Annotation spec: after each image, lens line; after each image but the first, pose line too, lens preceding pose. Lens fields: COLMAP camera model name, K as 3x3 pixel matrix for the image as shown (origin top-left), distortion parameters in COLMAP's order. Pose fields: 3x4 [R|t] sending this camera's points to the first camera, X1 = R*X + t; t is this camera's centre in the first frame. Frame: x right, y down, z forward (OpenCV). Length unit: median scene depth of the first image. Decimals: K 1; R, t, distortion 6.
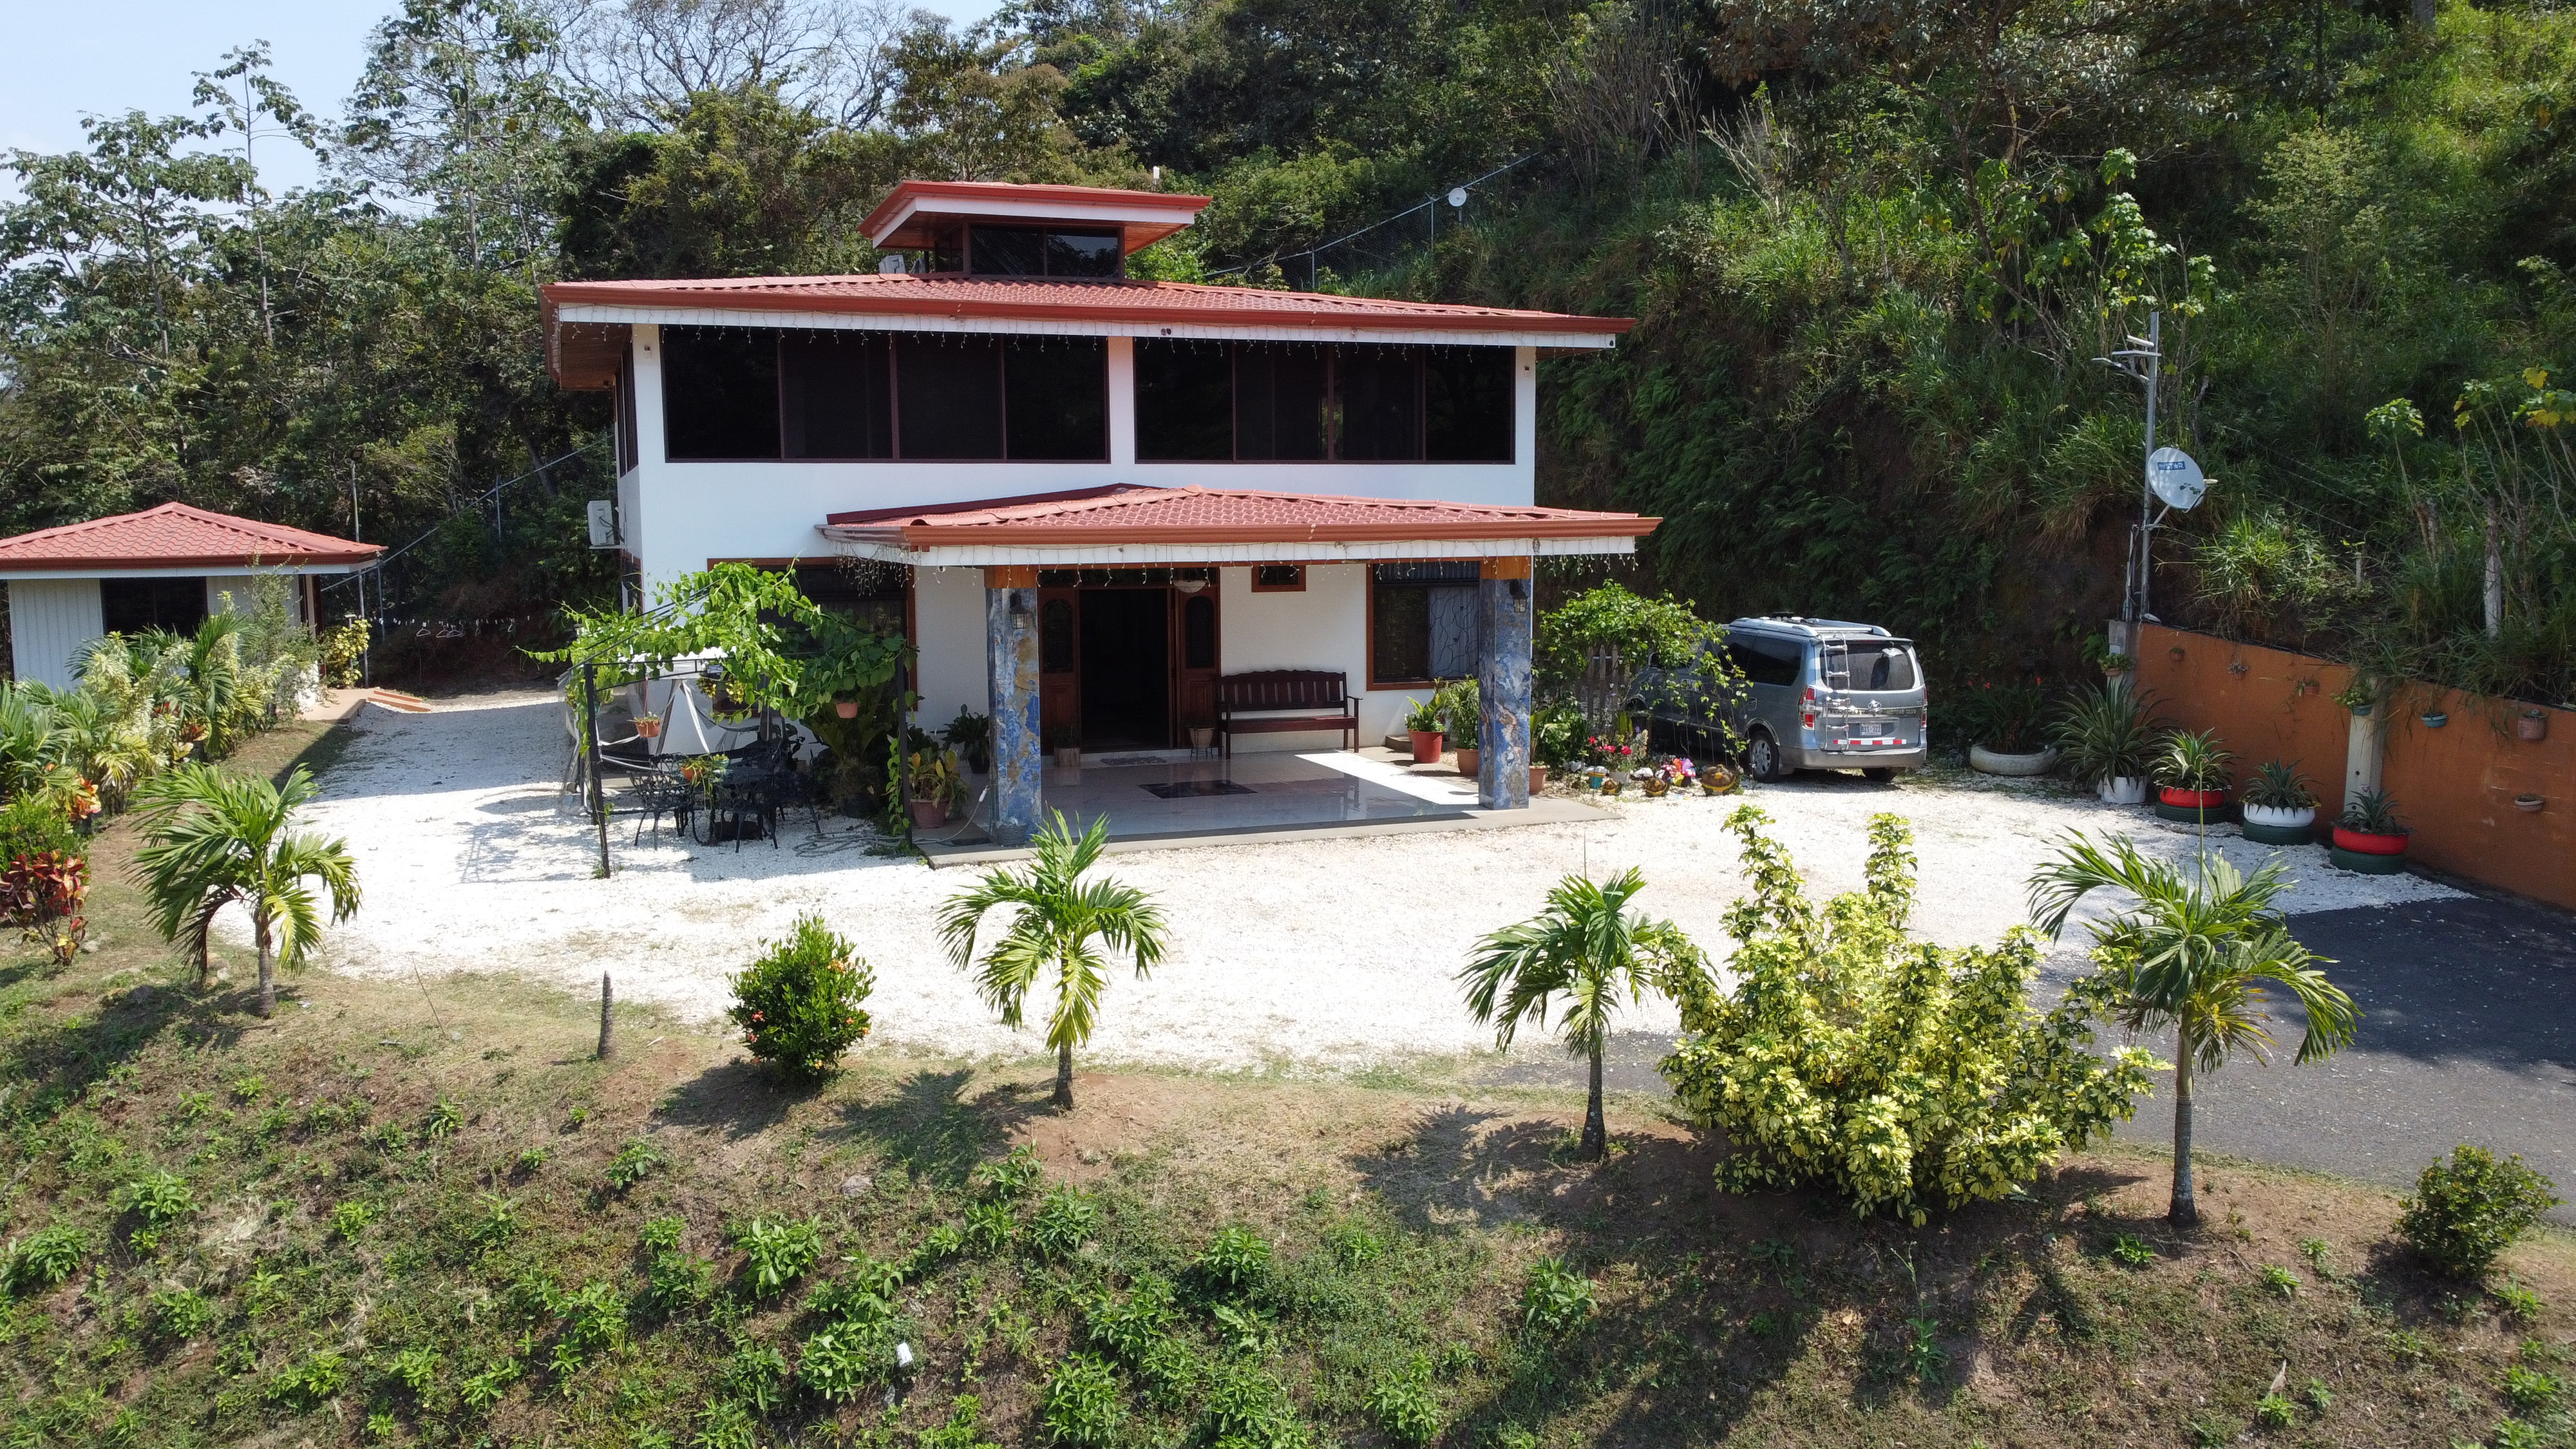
lens RADIAL K [[1929.8, 0, 1284.1], [0, 1929.8, 740.1], [0, 0, 1]] dist [0.002039, -0.010271]
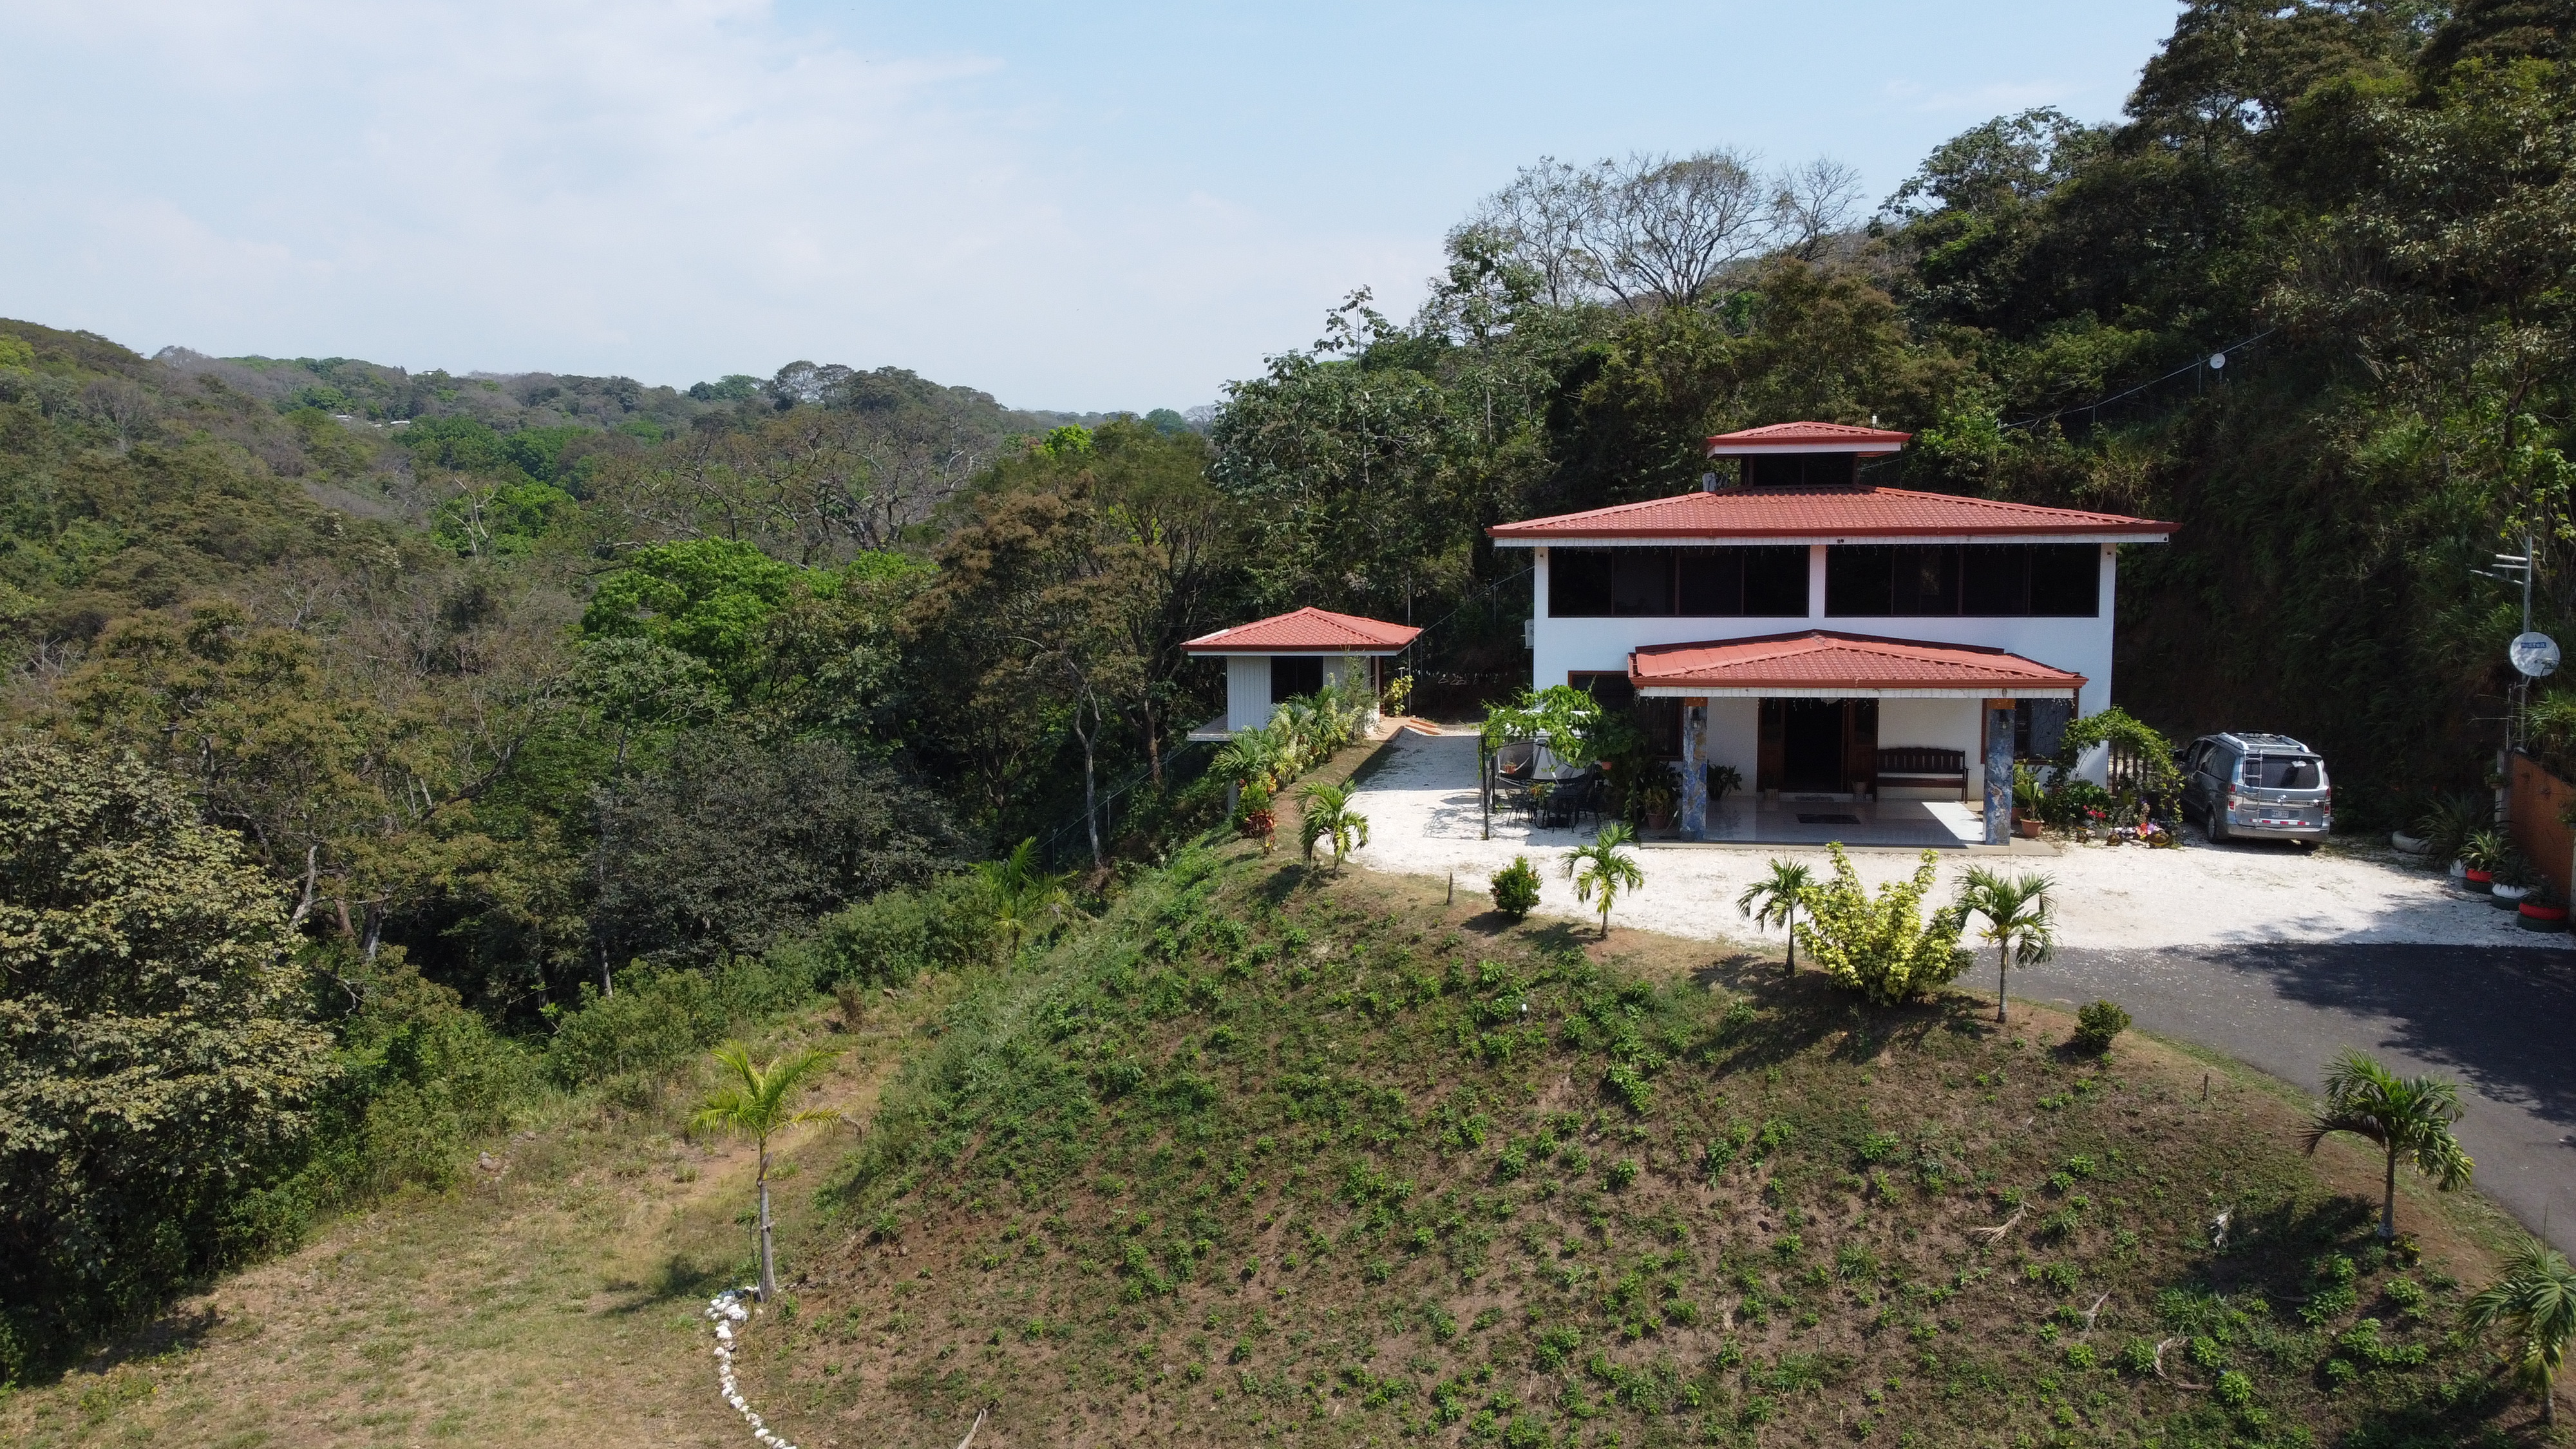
lens RADIAL K [[1929.8, 0, 1288.0], [0, 1929.8, 728.2], [0, 0, 1]] dist [0.002039, -0.010271]
pose [[0.865206, 0.052957, -0.498613, 0.380208], [-0.055310, 0.998419, 0.010066, -0.044591], [0.498357, 0.018869, 0.866766, -0.698854]]
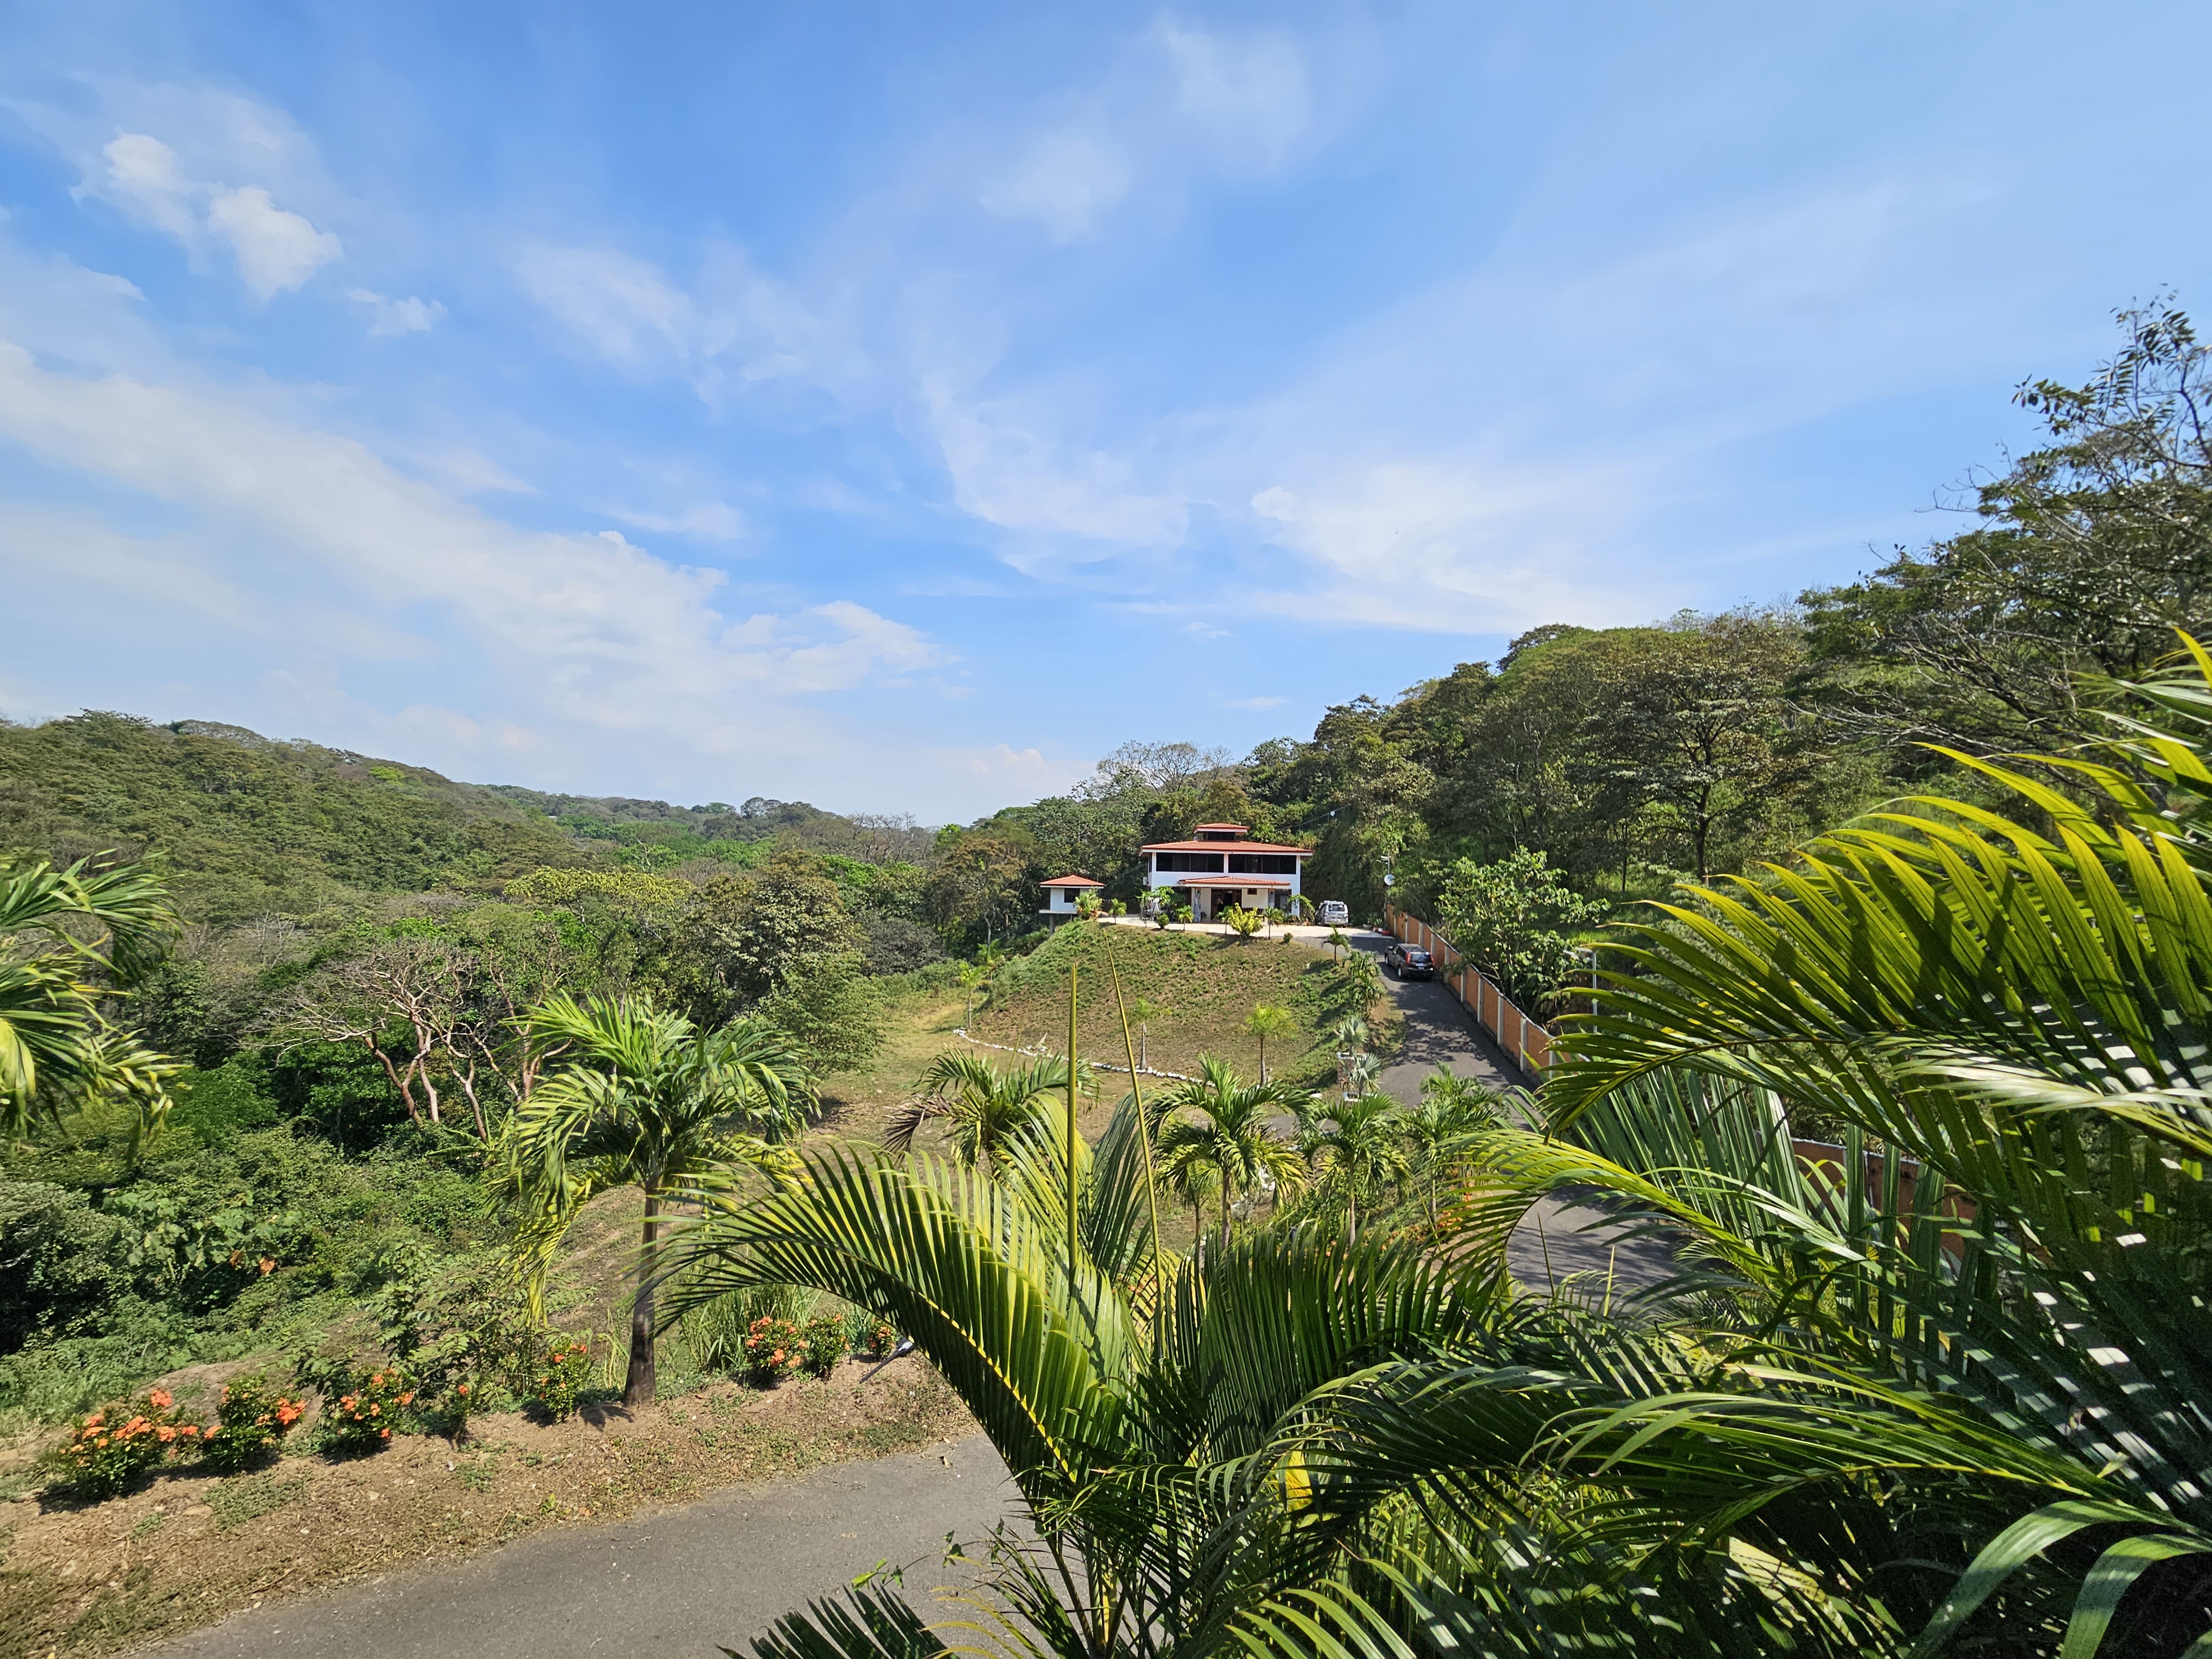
lens RADIAL K [[904.7, 0, 1118.8], [0, 904.7, 840.1], [0, 0, 1]] dist [0.002805, -0.000365]
pose [[0.936602, 0.009840, -0.350258, 0.663955], [-0.068740, 0.985341, -0.156133, 0.250882], [0.343587, 0.170311, 0.923549, -1.983148]]
